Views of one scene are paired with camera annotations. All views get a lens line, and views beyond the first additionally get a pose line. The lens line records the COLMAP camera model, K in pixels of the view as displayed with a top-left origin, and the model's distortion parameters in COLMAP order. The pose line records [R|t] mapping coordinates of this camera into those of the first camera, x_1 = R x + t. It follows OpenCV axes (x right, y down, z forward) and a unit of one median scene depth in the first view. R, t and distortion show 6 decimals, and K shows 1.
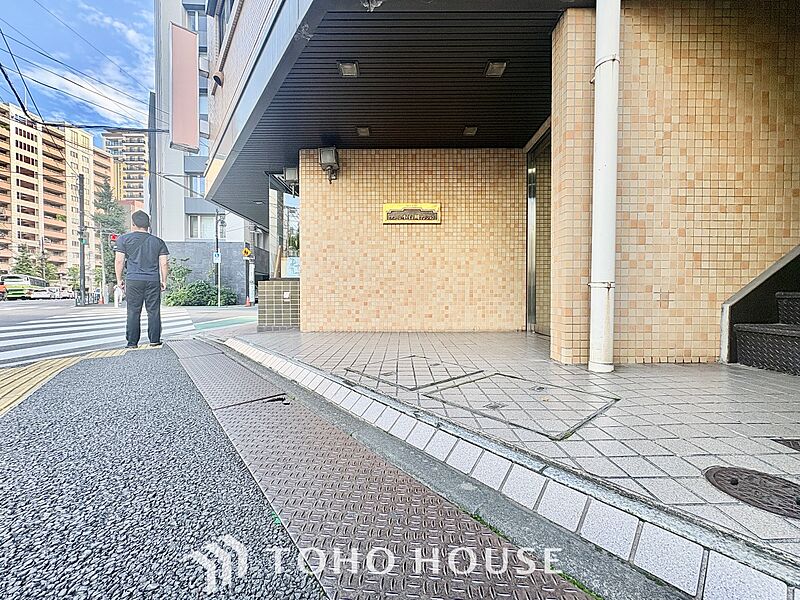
lens RADIAL K [[317.6, 0, 400.0], [0, 317.6, 300.0], [0, 0, 1]] dist [-0.001564, 0.000036]
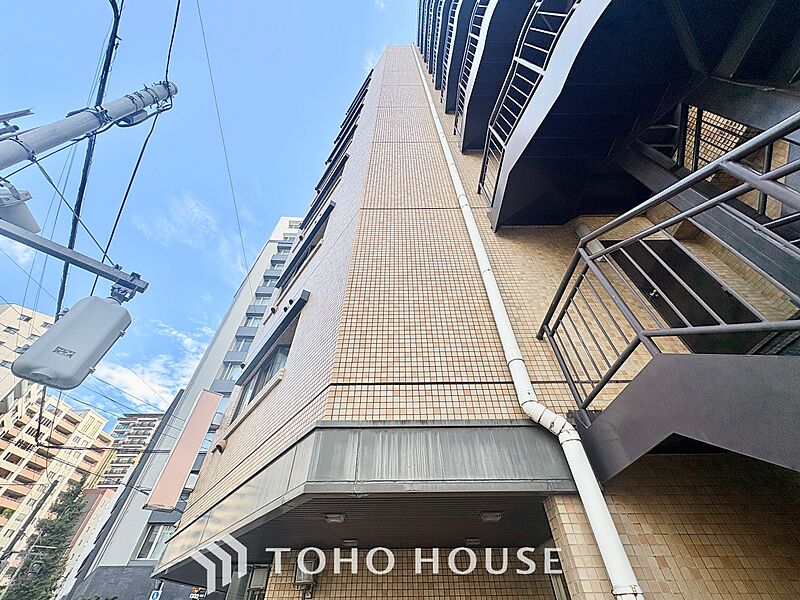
lens RADIAL K [[317.8, 0, 400.0], [0, 317.8, 300.0], [0, 0, 1]] dist [0.000272, -0.000096]
pose [[0.999929, -0.011796, 0.001455, 0.003446], [0.009101, 0.681126, -0.732109, -0.040901], [0.007645, 0.732071, 0.681185, -0.009473]]
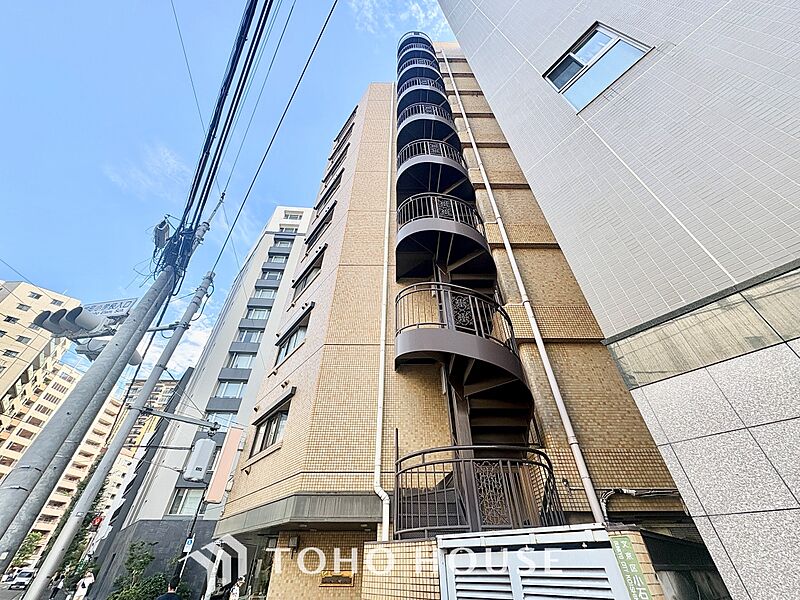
lens RADIAL K [[317.6, 0, 400.0], [0, 317.6, 300.0], [0, 0, 1]] dist [-0.001564, 0.000036]
pose [[0.999971, 0.002351, 0.007310, 0.047339], [0.003051, 0.752026, -0.659127, -0.036127], [-0.007047, 0.659130, 0.751996, -0.165456]]
